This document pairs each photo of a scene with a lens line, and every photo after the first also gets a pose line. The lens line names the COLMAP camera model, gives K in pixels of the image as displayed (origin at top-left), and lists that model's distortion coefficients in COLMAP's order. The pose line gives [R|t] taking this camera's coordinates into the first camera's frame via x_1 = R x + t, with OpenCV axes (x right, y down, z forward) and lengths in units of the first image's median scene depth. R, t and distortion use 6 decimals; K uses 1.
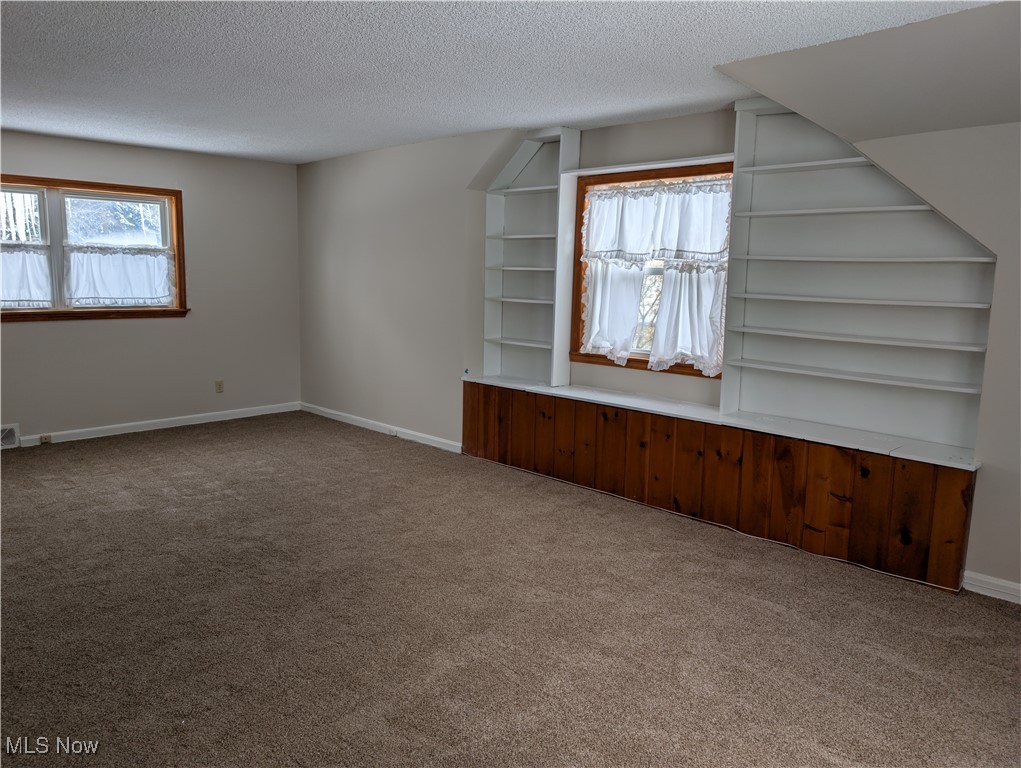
lens RADIAL K [[730.6, 0, 510.5], [0, 730.6, 384.0], [0, 0, 1]] dist [0.024619, -0.020292]
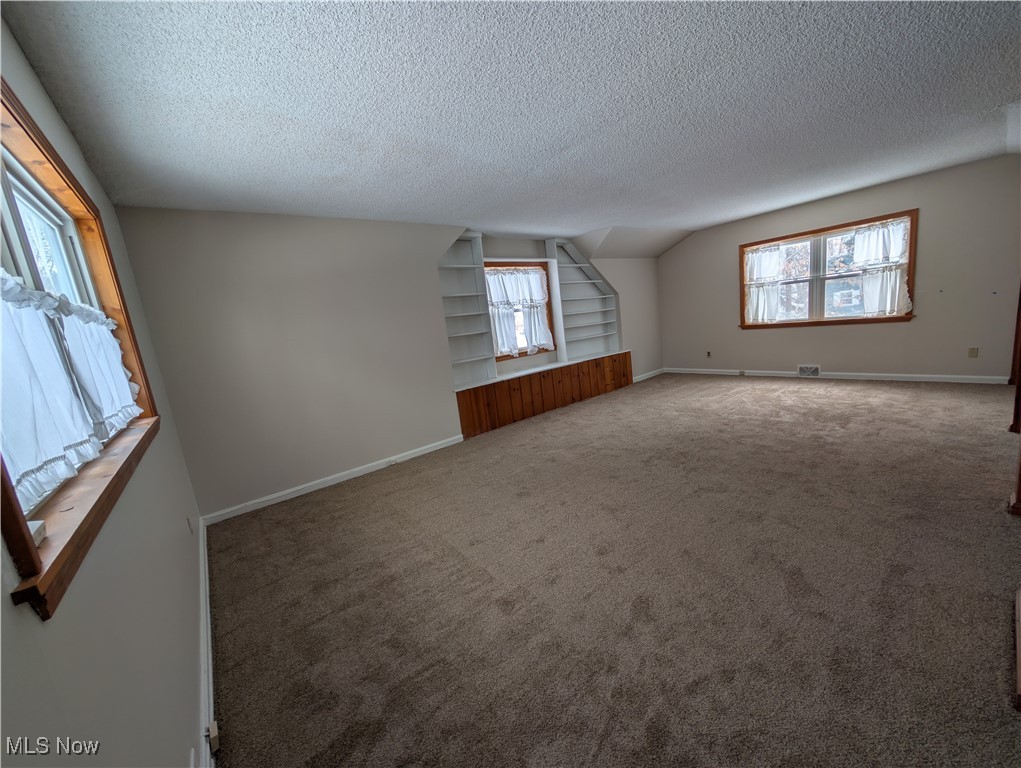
lens RADIAL K [[387.2, 0, 511.1], [0, 387.2, 390.7], [0, 0, 1]] dist [0.000670, 0.000053]
pose [[0.104954, -0.206994, 0.972696, -0.967827], [0.270170, 0.947247, 0.172427, -0.134067], [-0.957075, 0.244697, 0.155341, 0.918802]]
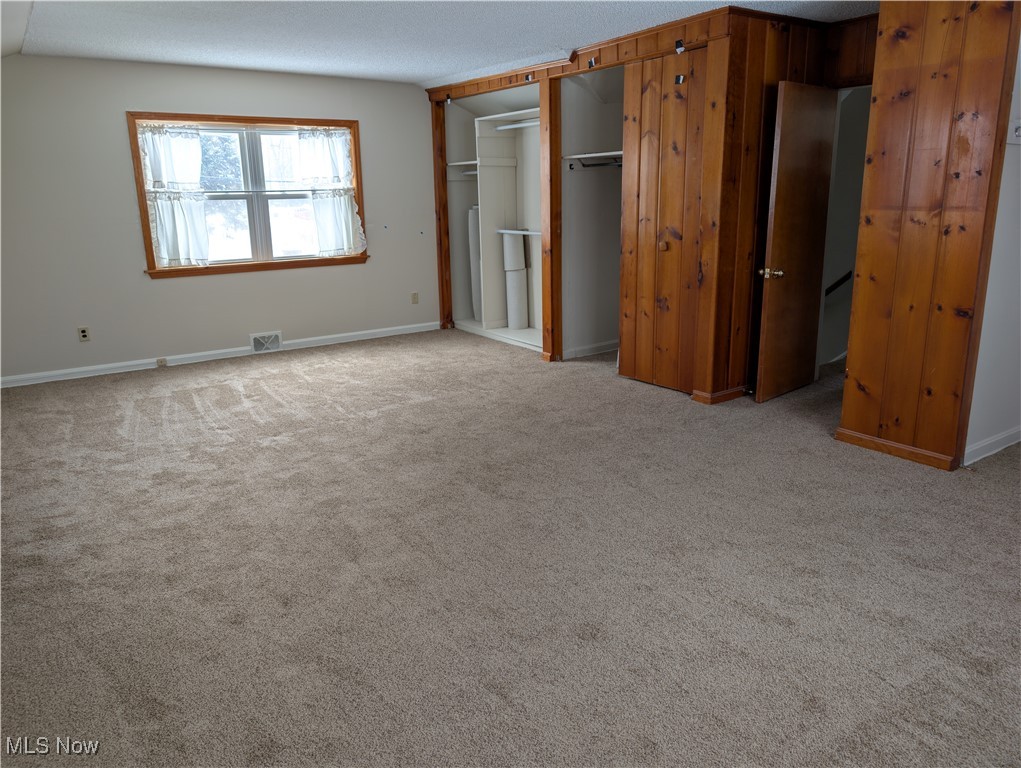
lens RADIAL K [[730.6, 0, 510.5], [0, 730.6, 384.0], [0, 0, 1]] dist [0.024619, -0.020292]
pose [[-0.983735, -0.041584, 0.174749, -0.419124], [0.032926, 0.914607, 0.403000, -0.219021], [-0.176585, 0.402199, -0.898362, 1.428559]]
